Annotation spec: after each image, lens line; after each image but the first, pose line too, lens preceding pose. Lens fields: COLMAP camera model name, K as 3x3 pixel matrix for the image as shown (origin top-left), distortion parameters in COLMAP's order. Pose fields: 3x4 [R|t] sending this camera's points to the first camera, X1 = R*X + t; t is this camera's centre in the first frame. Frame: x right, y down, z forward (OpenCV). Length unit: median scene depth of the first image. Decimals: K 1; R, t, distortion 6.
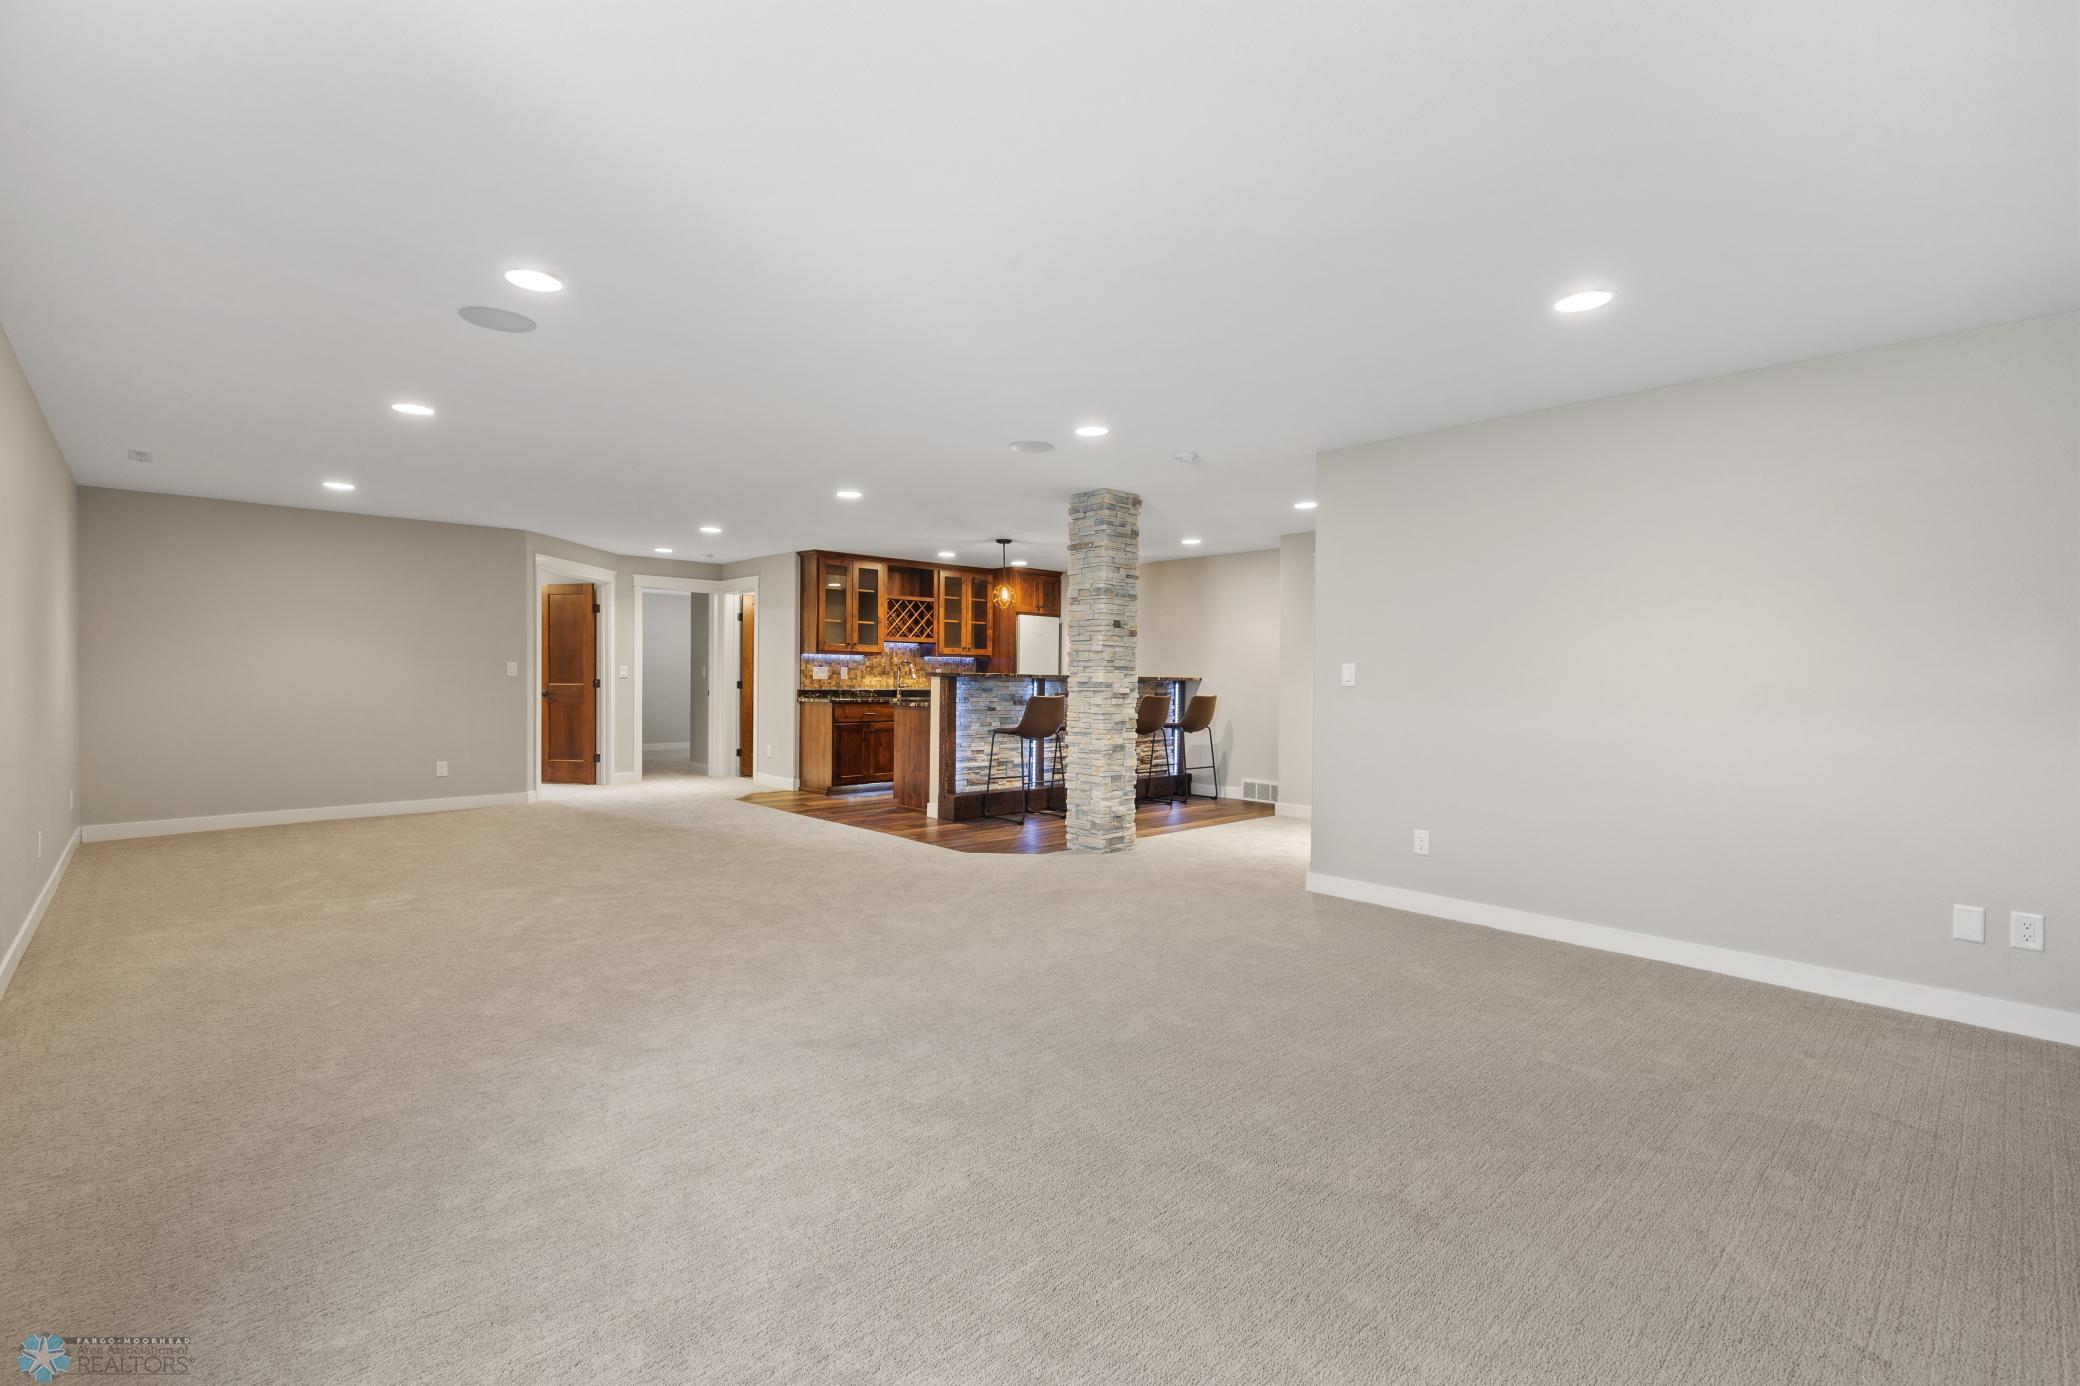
lens RADIAL K [[948.8, 0, 1040.0], [0, 948.8, 693.0], [0, 0, 1]] dist [0.001602, -0.000184]
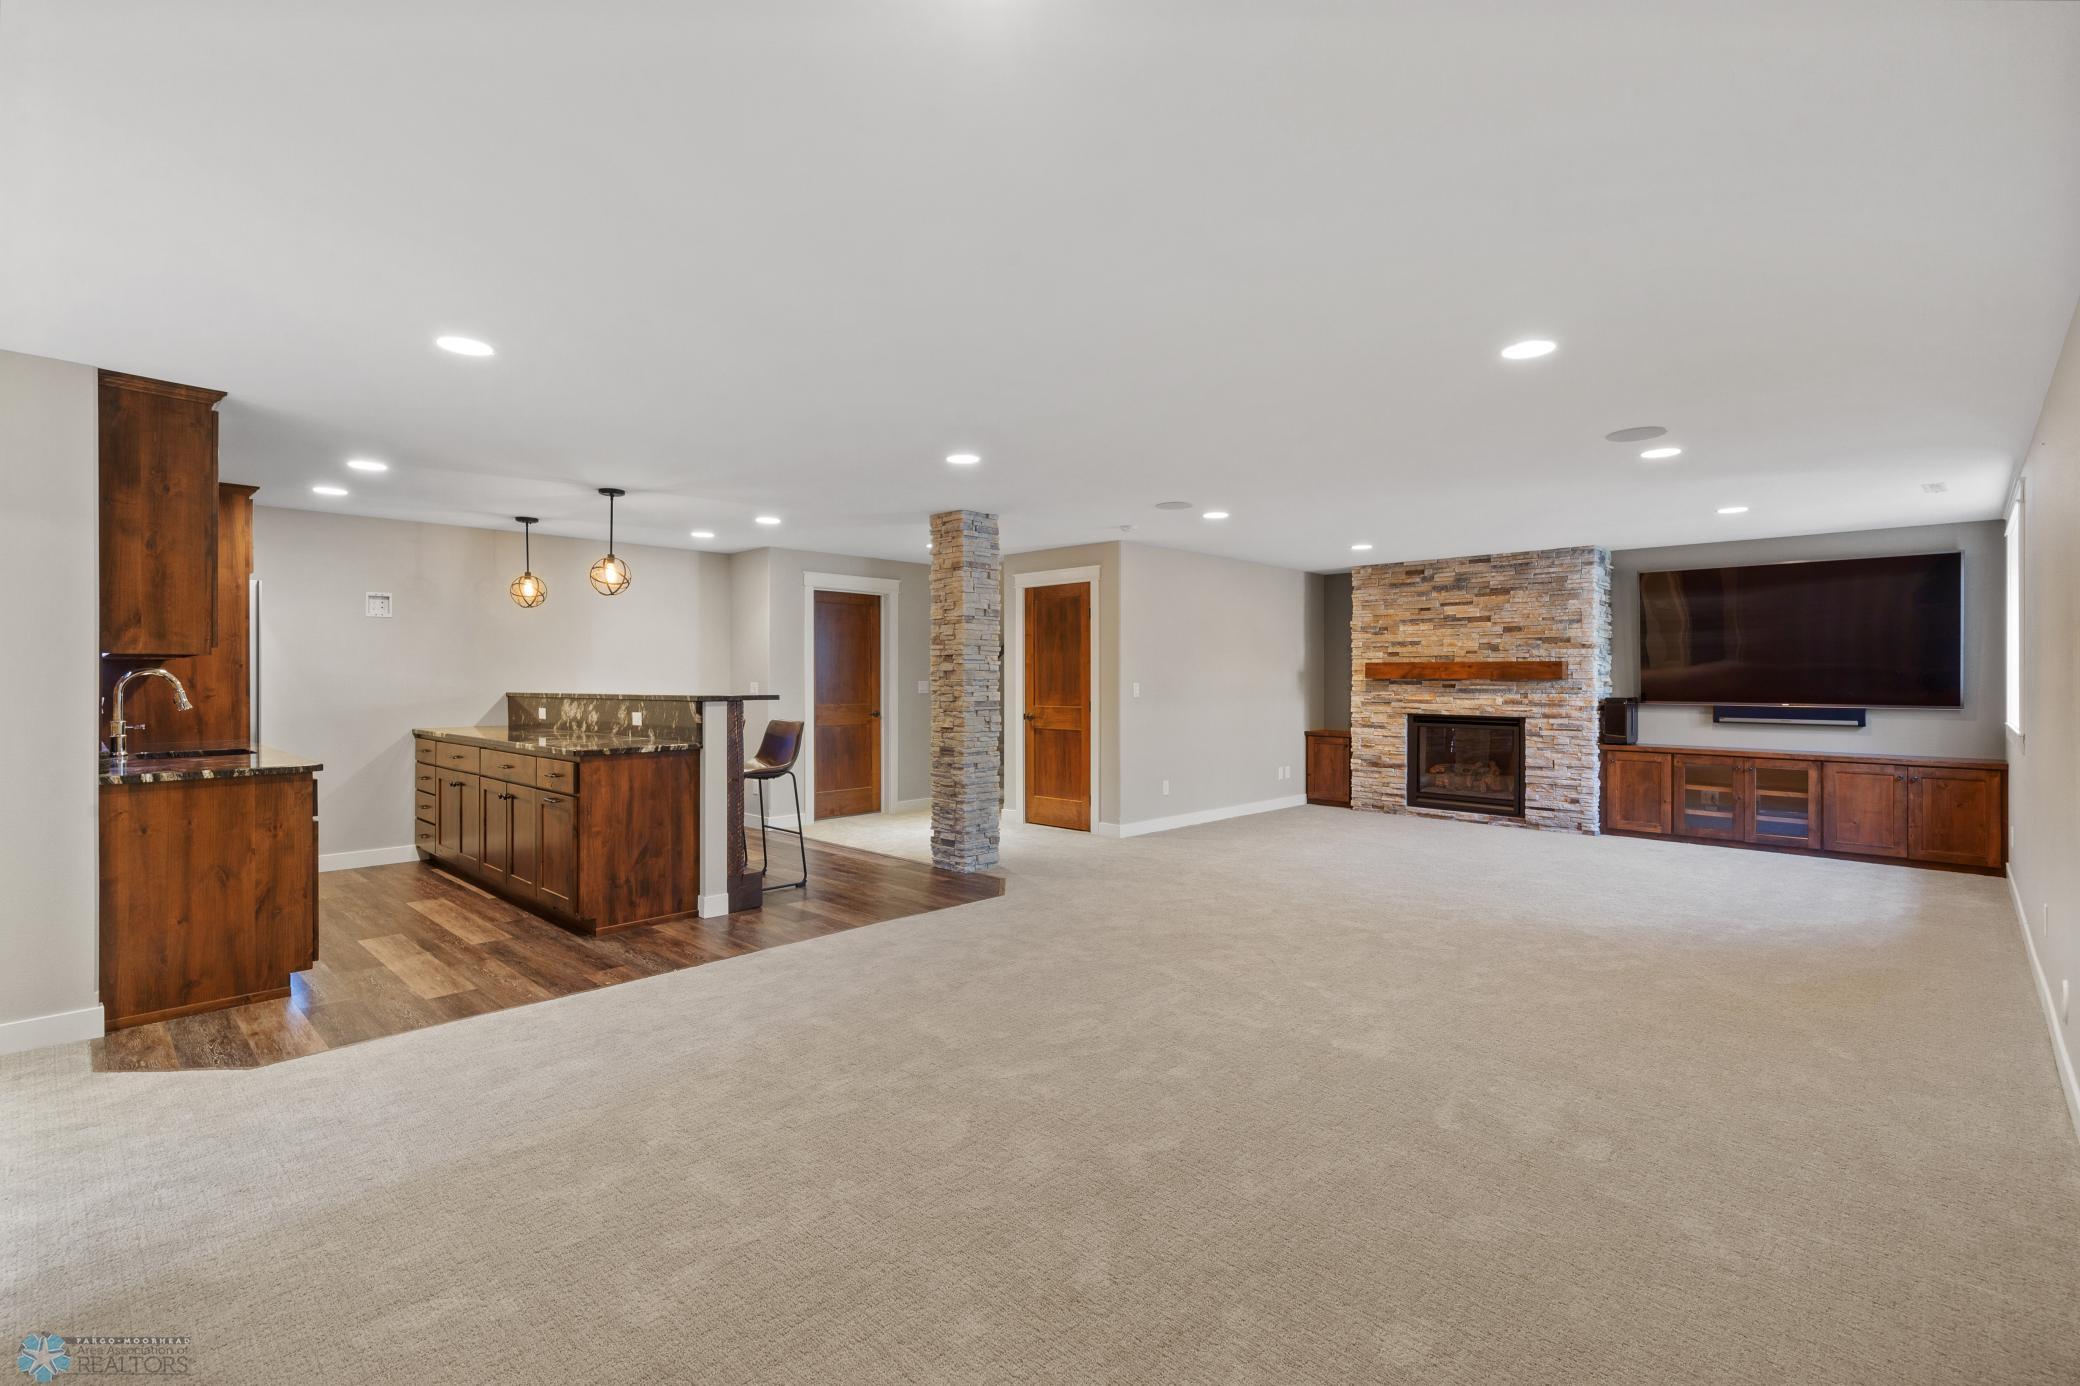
lens RADIAL K [[948.8, 0, 1040.0], [0, 948.8, 693.0], [0, 0, 1]] dist [0.001602, -0.000184]
pose [[-0.068597, -0.015762, 0.997520, -0.771783], [0.022052, 0.999607, 0.017311, -0.028782], [-0.997401, 0.023184, -0.068223, 0.809893]]
